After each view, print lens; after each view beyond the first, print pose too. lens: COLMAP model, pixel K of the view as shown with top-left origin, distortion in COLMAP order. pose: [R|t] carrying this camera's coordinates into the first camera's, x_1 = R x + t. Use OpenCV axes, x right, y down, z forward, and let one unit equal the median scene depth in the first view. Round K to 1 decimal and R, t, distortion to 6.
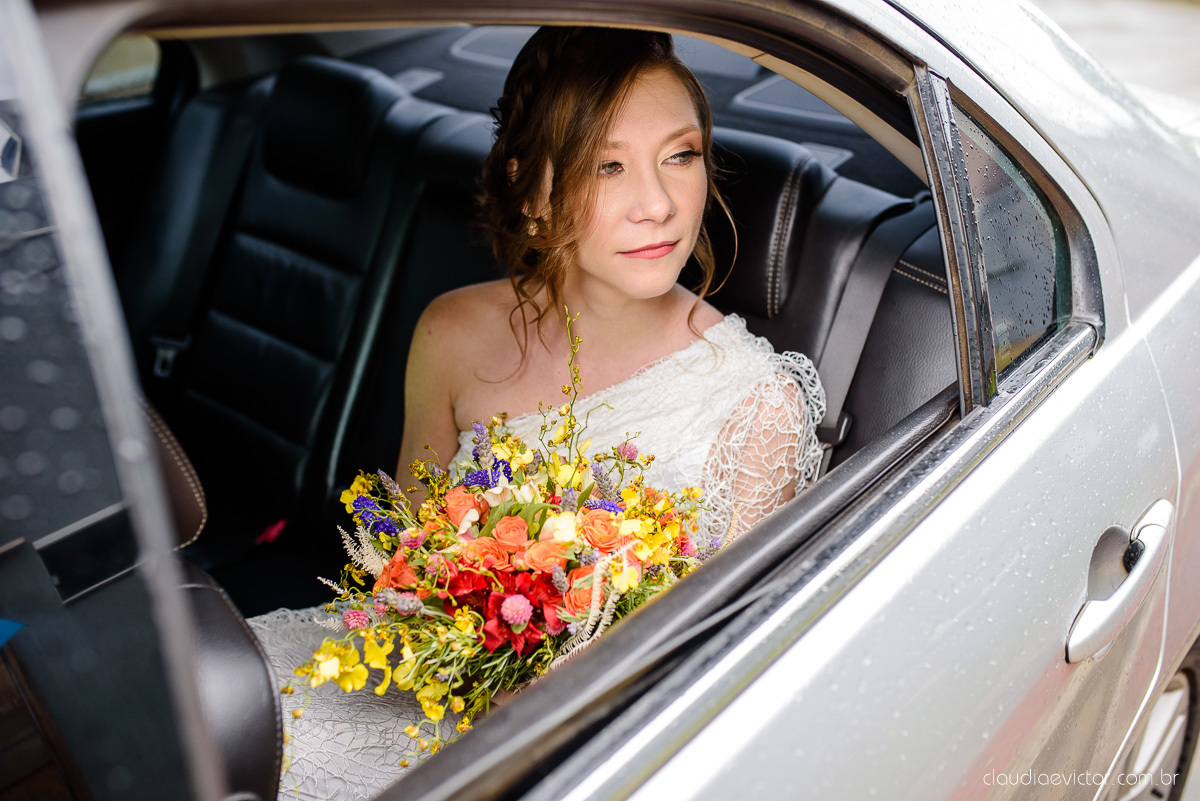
lens RADIAL K [[1154.8, 0, 596.7], [0, 1154.8, 397.1], [0, 0, 1]] dist [0.005685, 0.001351]
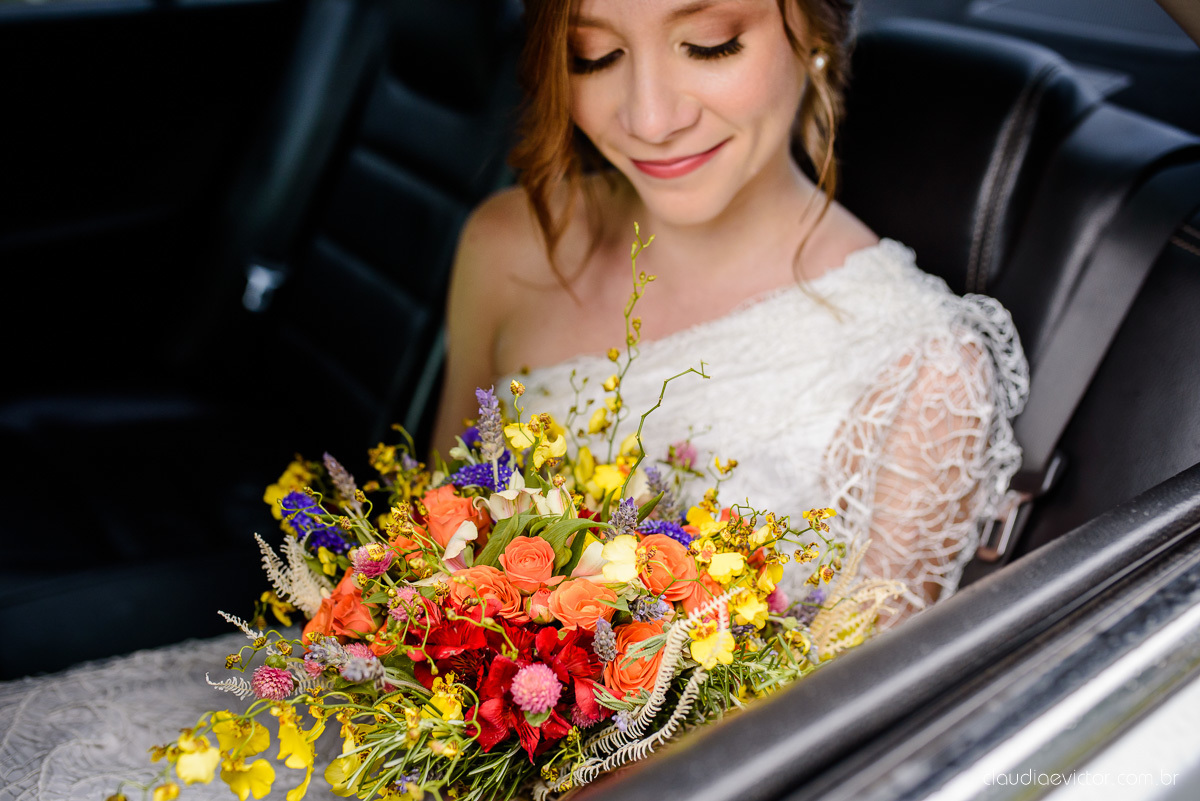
lens RADIAL K [[1195.0, 0, 601.2], [0, 1195.0, 404.0], [0, 0, 1]] dist [0.002892, 0.002022]
pose [[0.996410, 0.071157, 0.045866, -0.069859], [-0.070505, 0.997388, -0.015696, 0.037434], [-0.046863, 0.012405, 0.998824, 0.333971]]
